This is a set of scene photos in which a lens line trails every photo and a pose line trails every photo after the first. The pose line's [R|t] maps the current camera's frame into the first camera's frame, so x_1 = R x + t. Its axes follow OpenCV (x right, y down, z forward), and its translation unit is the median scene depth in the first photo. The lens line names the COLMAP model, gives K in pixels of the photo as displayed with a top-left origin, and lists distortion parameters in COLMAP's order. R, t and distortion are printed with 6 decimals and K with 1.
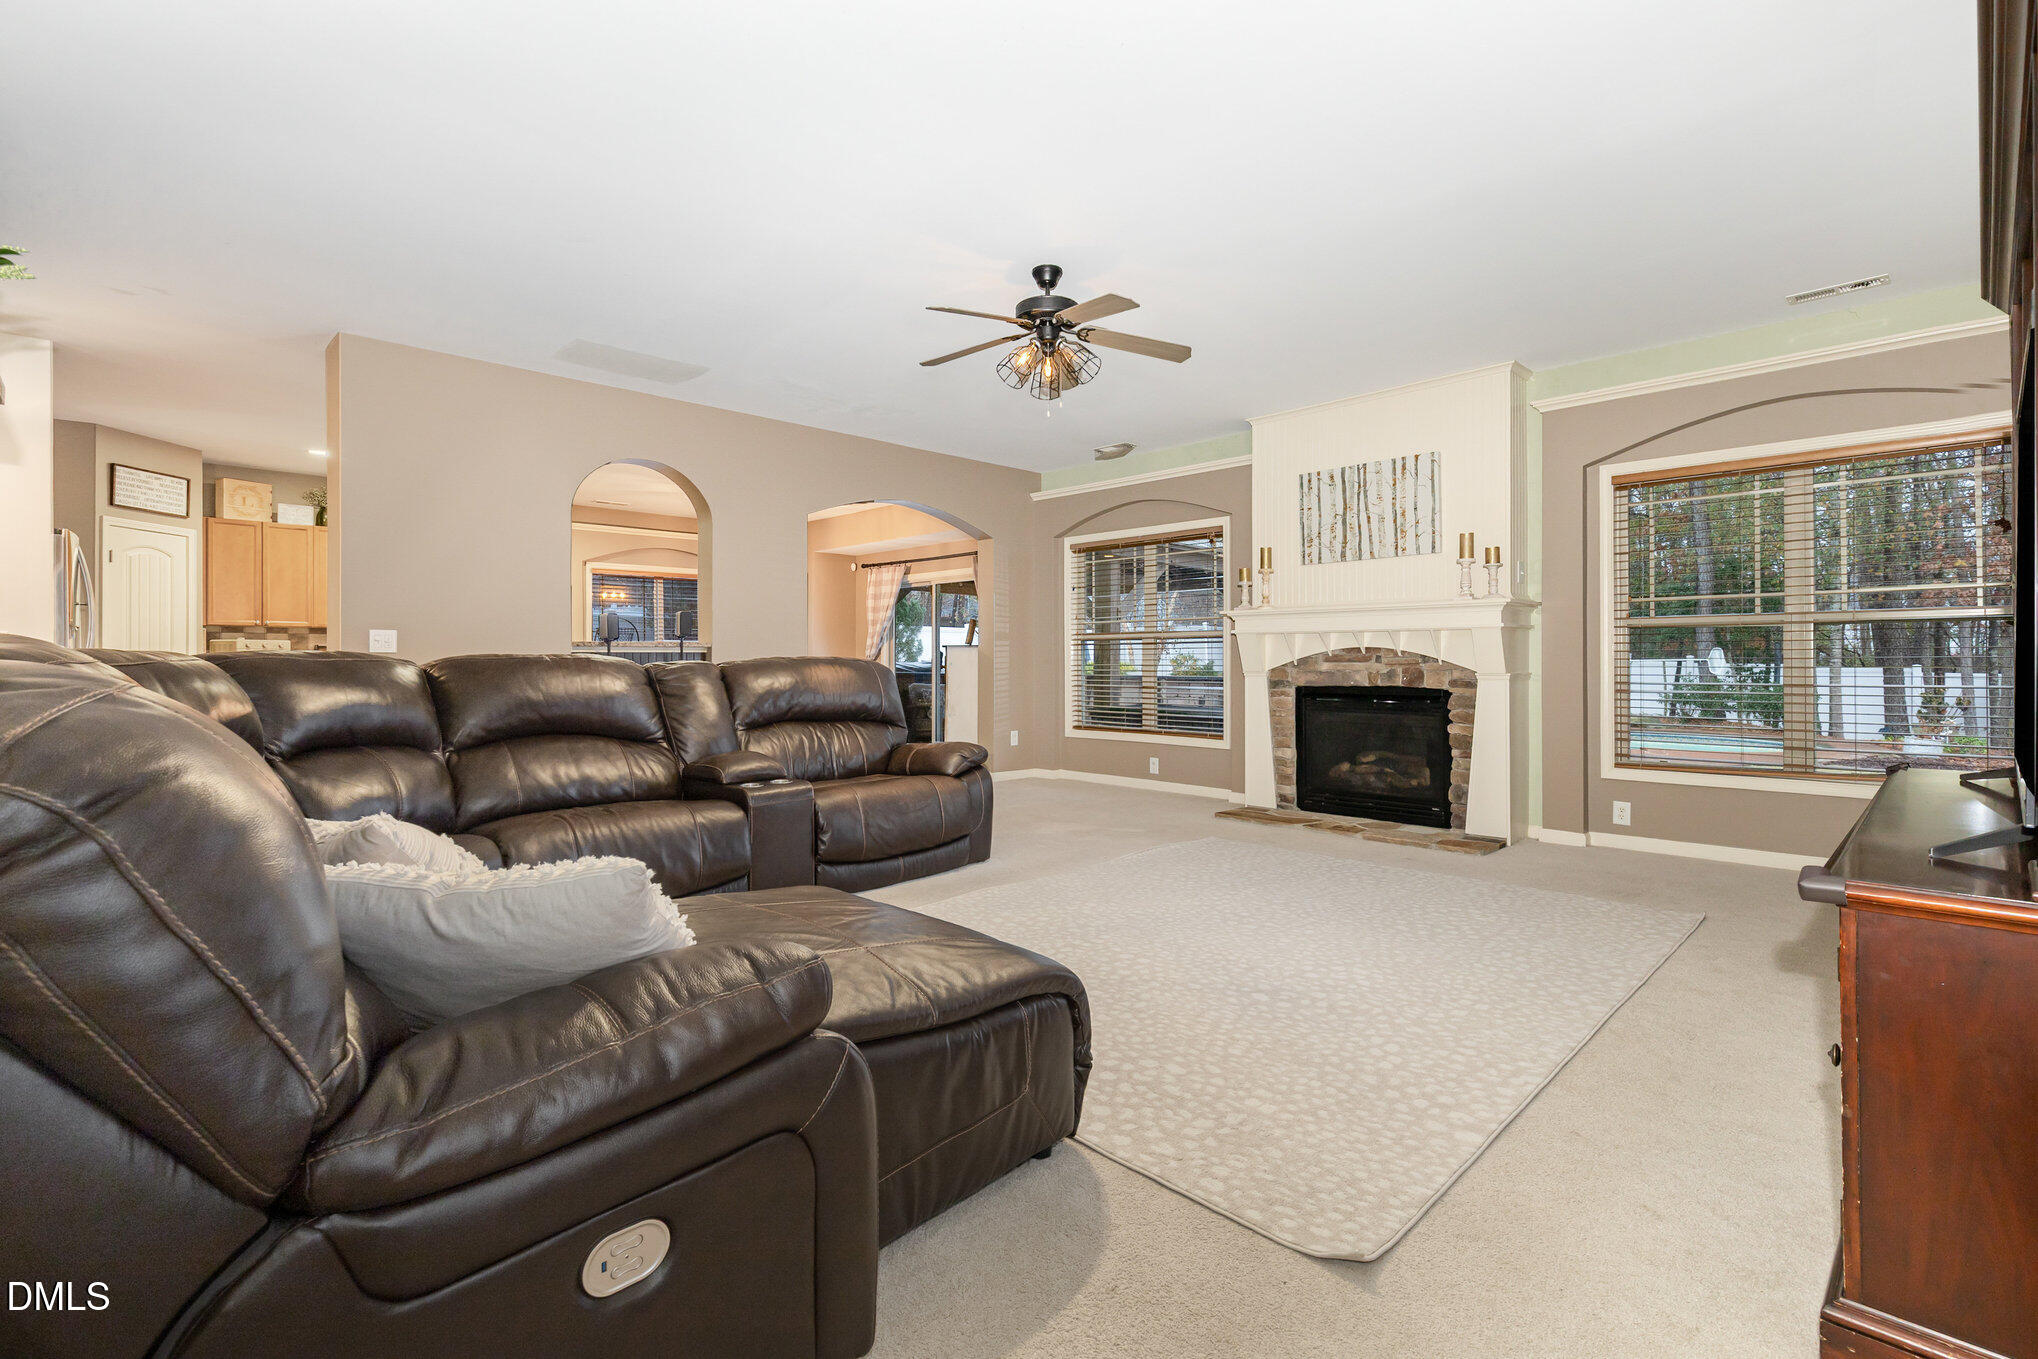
lens RADIAL K [[925.2, 0, 1016.5], [0, 925.2, 667.1], [0, 0, 1]] dist [0.003880, 0.000369]
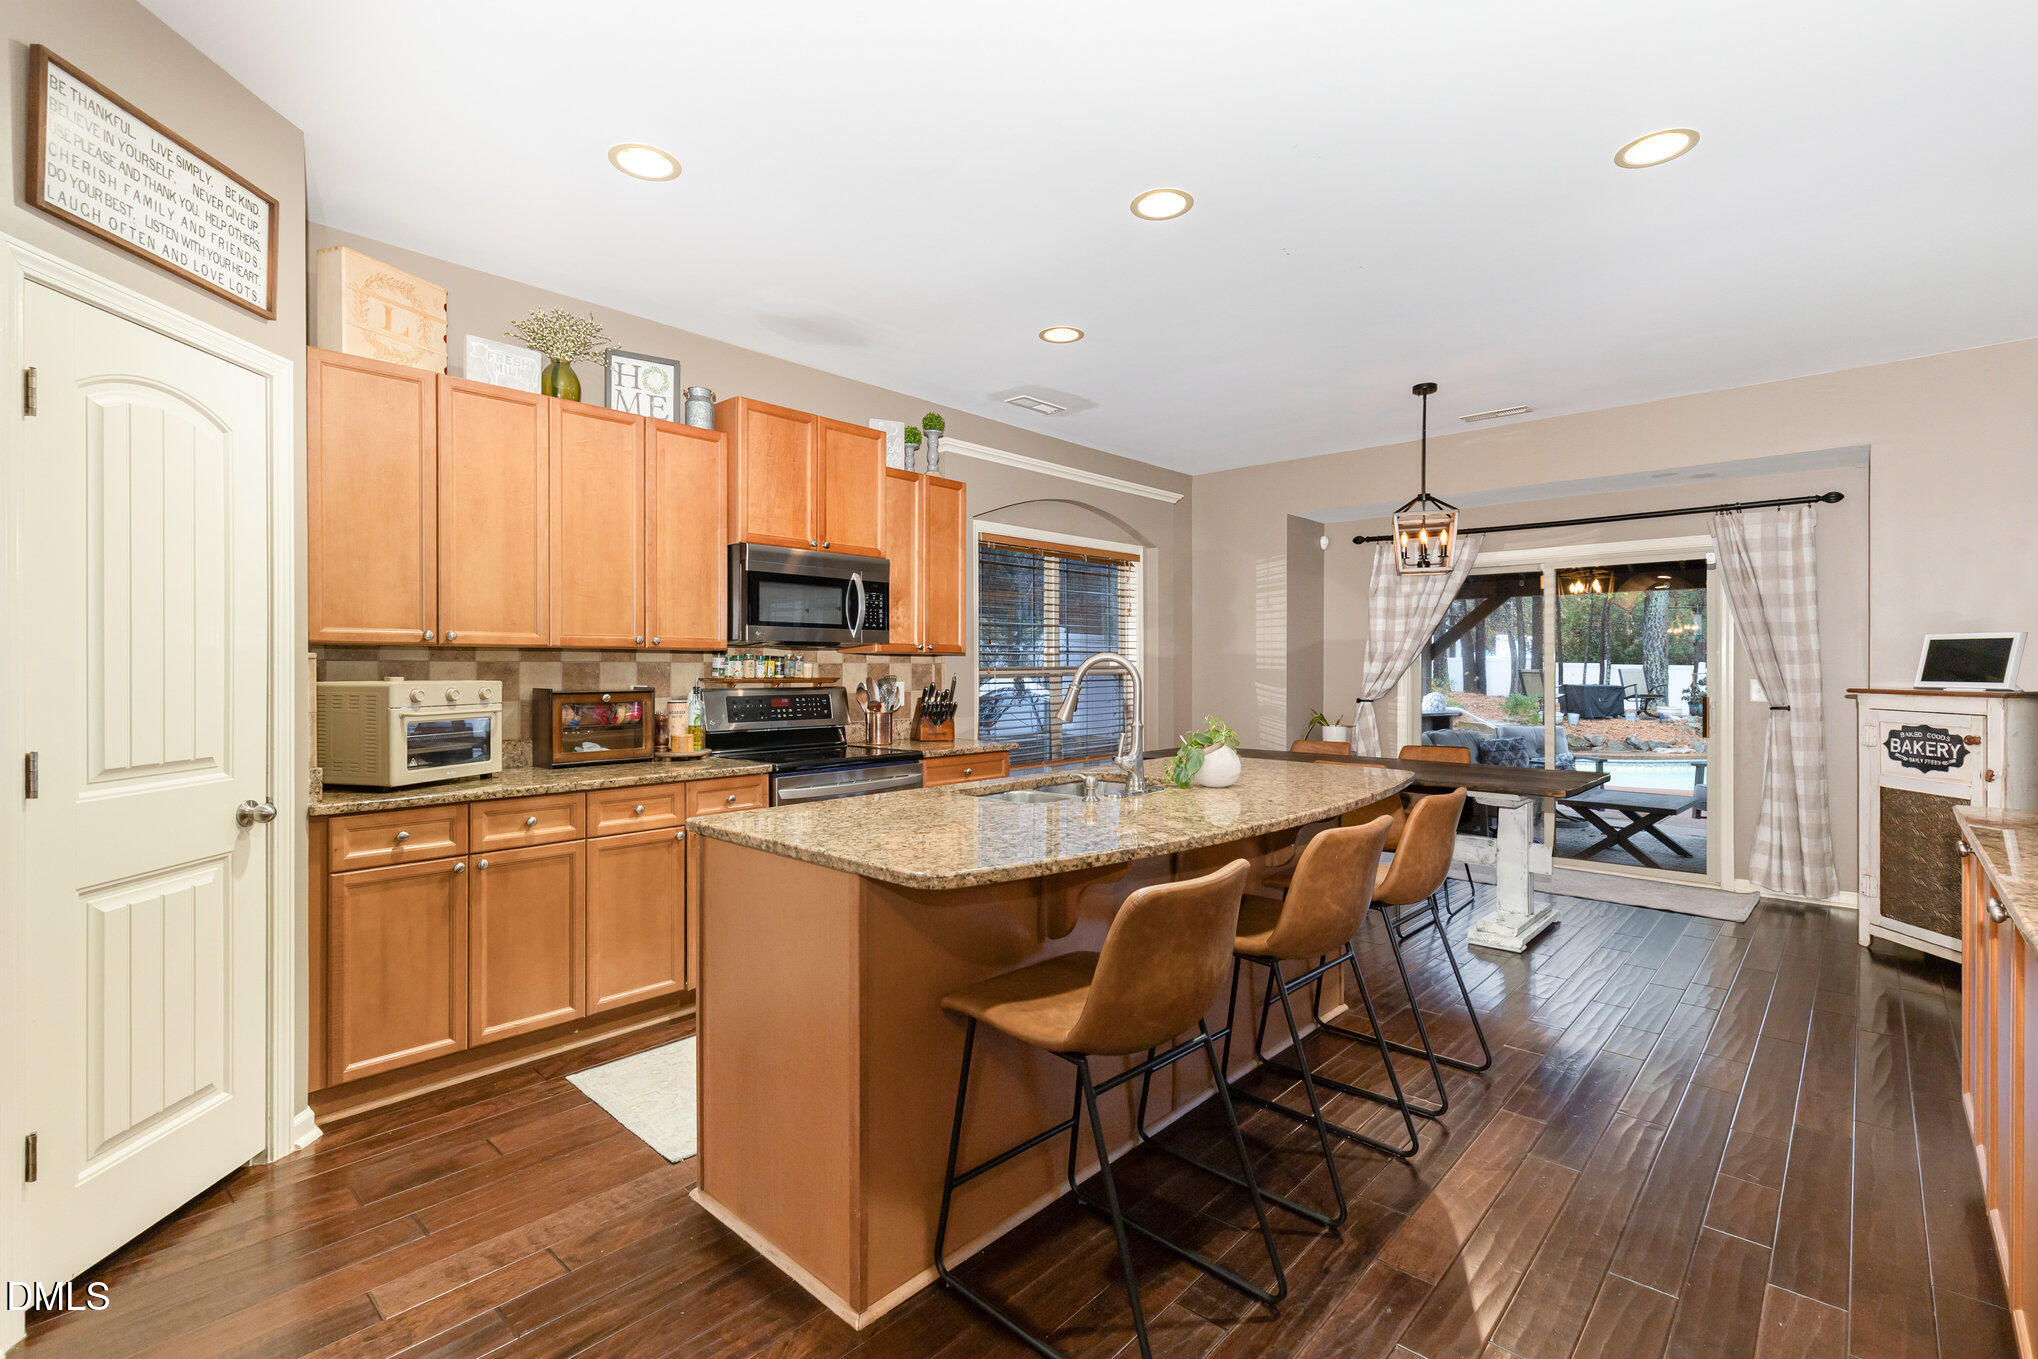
lens RADIAL K [[925.2, 0, 1016.5], [0, 925.2, 667.1], [0, 0, 1]] dist [0.003880, 0.000369]
pose [[0.998319, -0.005826, 0.057662, -0.583073], [0.006250, 0.999955, -0.007171, -0.029828], [-0.057618, 0.007520, 0.998310, 0.590688]]
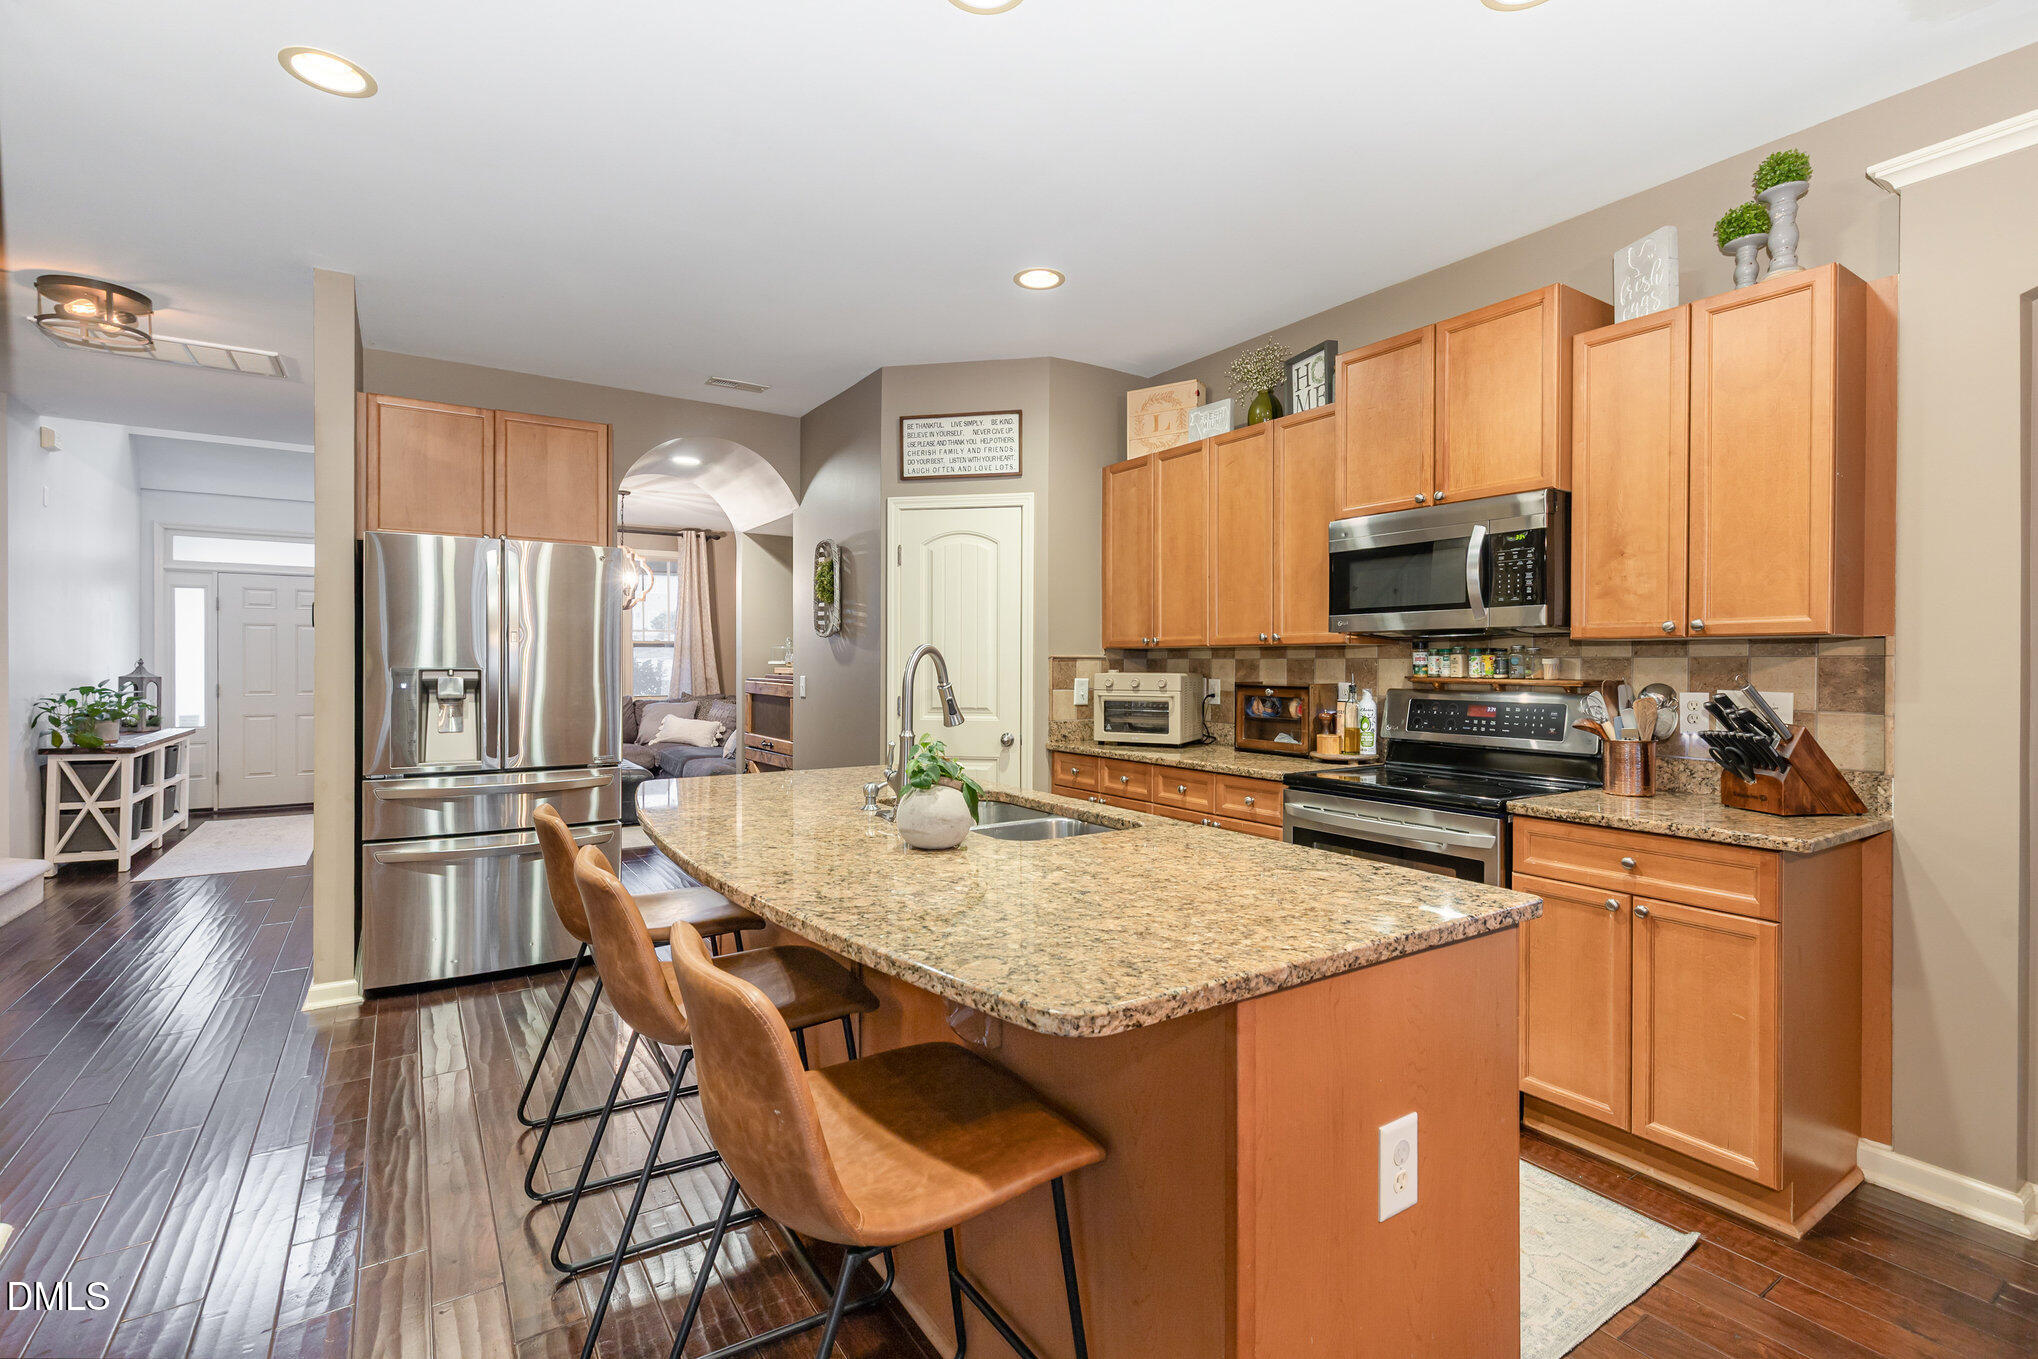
lens RADIAL K [[925.2, 0, 1016.5], [0, 925.2, 667.1], [0, 0, 1]] dist [0.003880, 0.000369]
pose [[-0.184602, -0.003150, -0.982808, -0.266595], [-0.008815, 0.999960, -0.001549, -0.030488], [0.982774, 0.008378, -0.184622, 0.999520]]
